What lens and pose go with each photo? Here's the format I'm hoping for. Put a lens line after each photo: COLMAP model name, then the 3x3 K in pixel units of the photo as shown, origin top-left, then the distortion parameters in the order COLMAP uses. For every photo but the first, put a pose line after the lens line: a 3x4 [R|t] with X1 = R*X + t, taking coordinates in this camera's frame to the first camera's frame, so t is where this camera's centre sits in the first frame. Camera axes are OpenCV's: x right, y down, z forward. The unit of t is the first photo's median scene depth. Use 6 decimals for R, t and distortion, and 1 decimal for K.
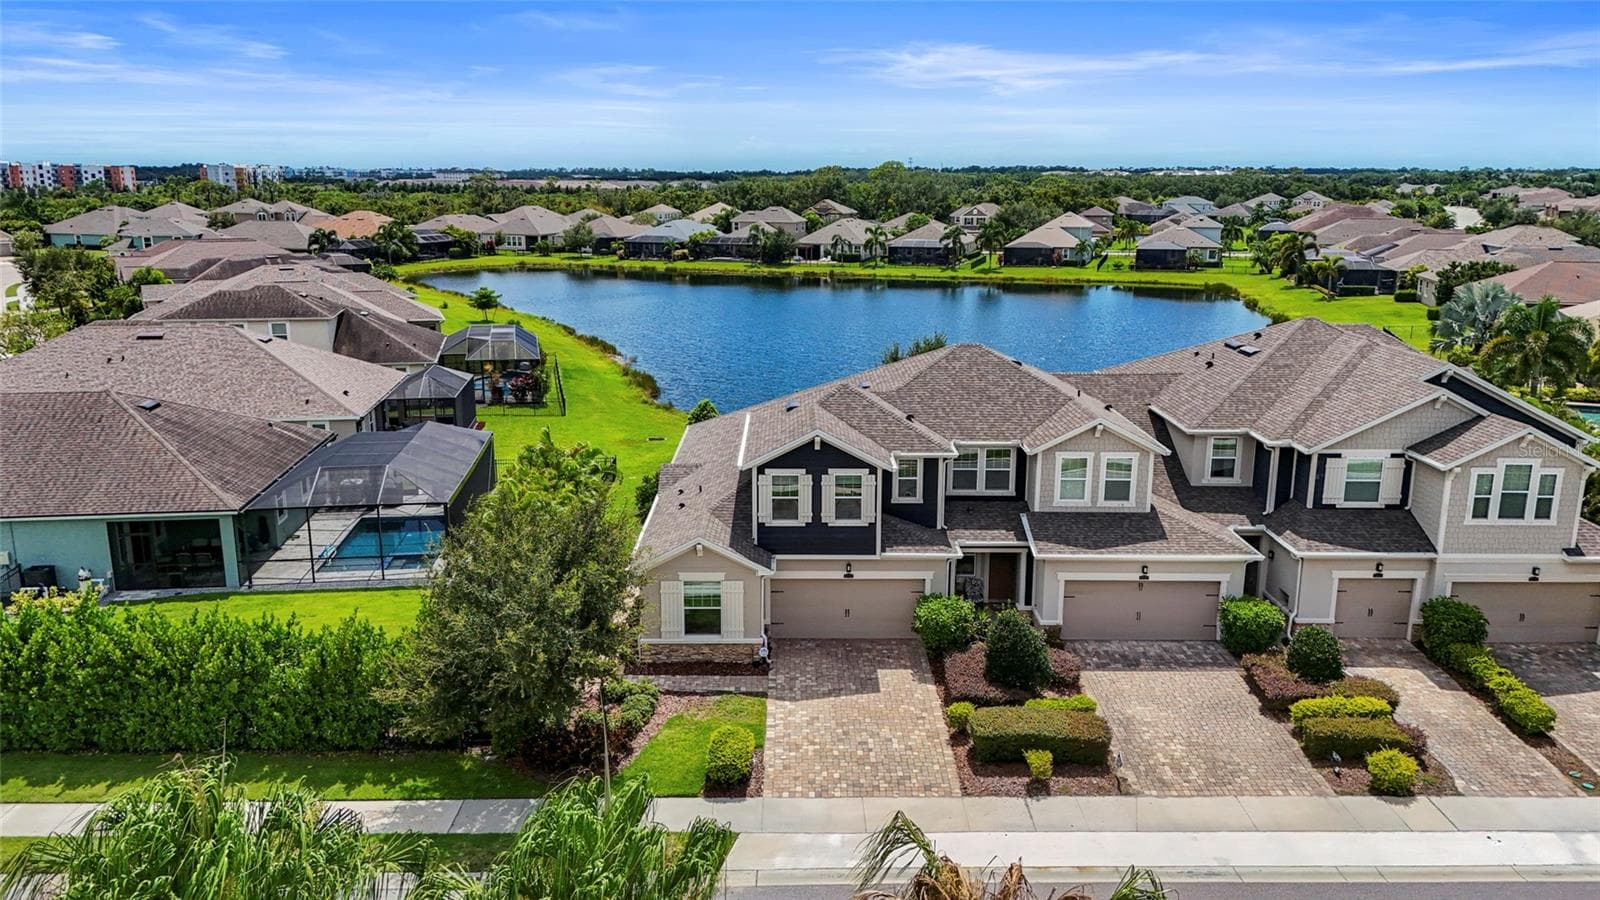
lens RADIAL K [[1173.8, 0, 802.2], [0, 1173.8, 447.5], [0, 0, 1]] dist [0.080573, -0.079049]
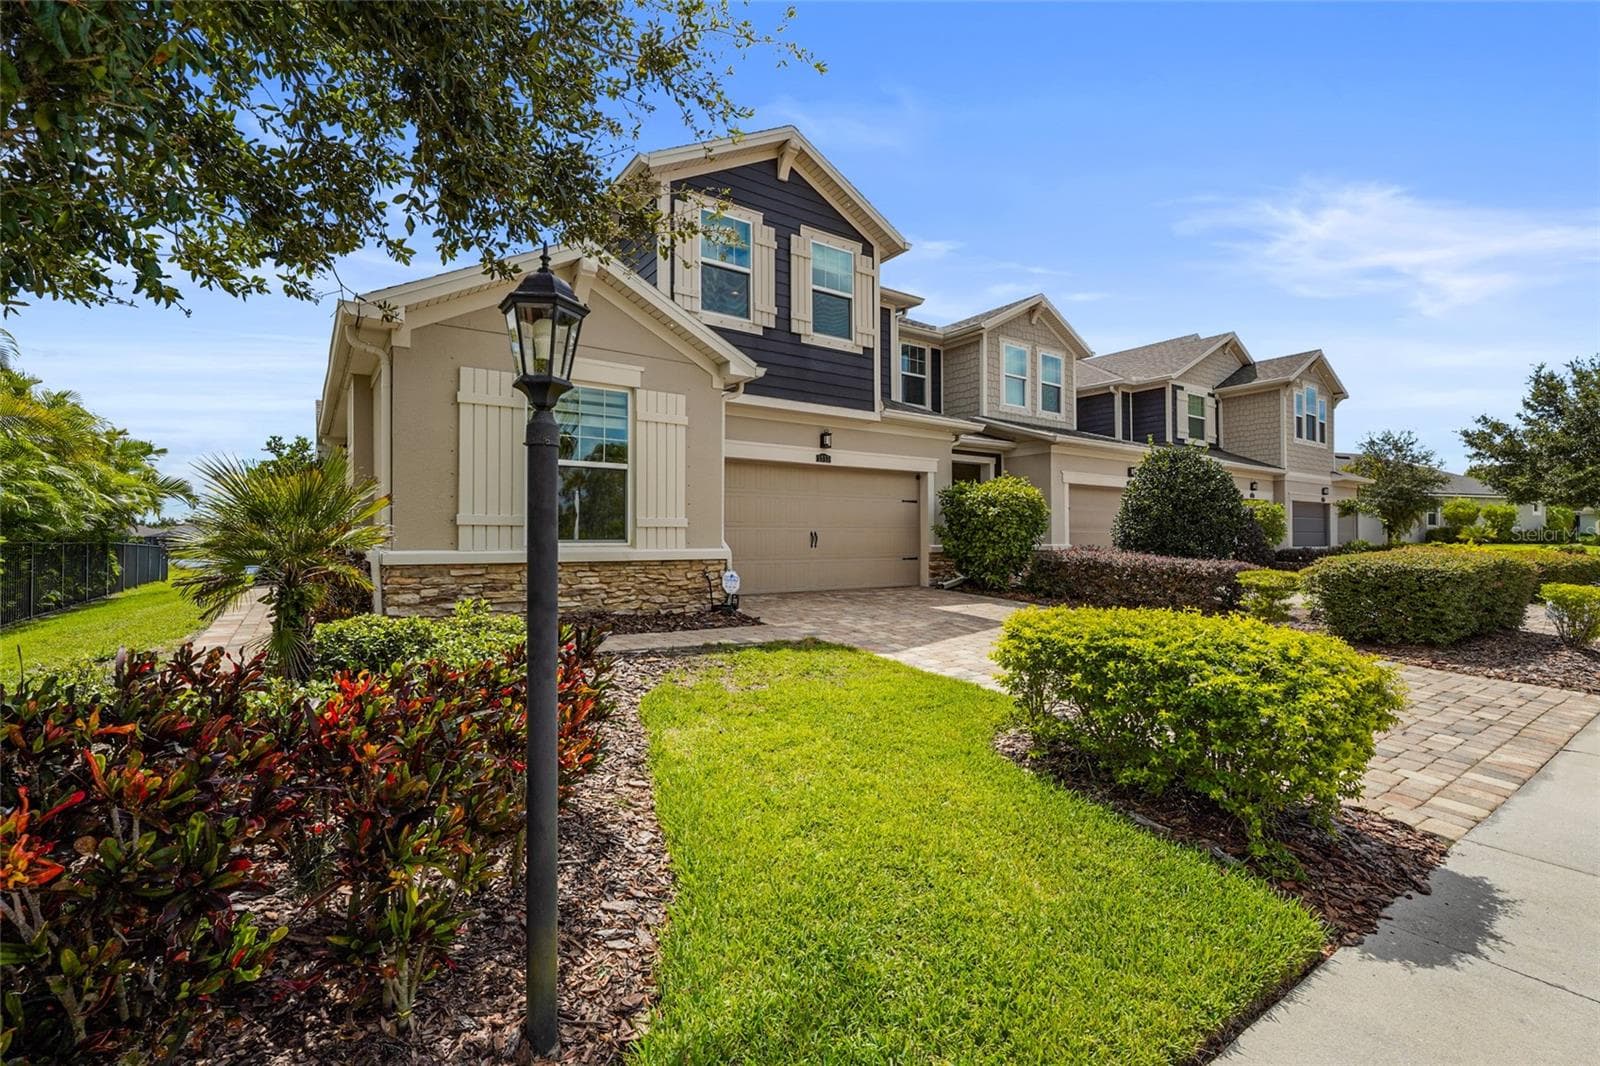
lens RADIAL K [[708.0, 0, 807.2], [0, 708.0, 532.8], [0, 0, 1]] dist [0.000003, 0.000063]
pose [[0.818937, -0.000554, 0.573884, -0.147340], [0.139254, 0.970305, -0.197781, 0.202718], [-0.556733, 0.241886, 0.794695, 0.759564]]
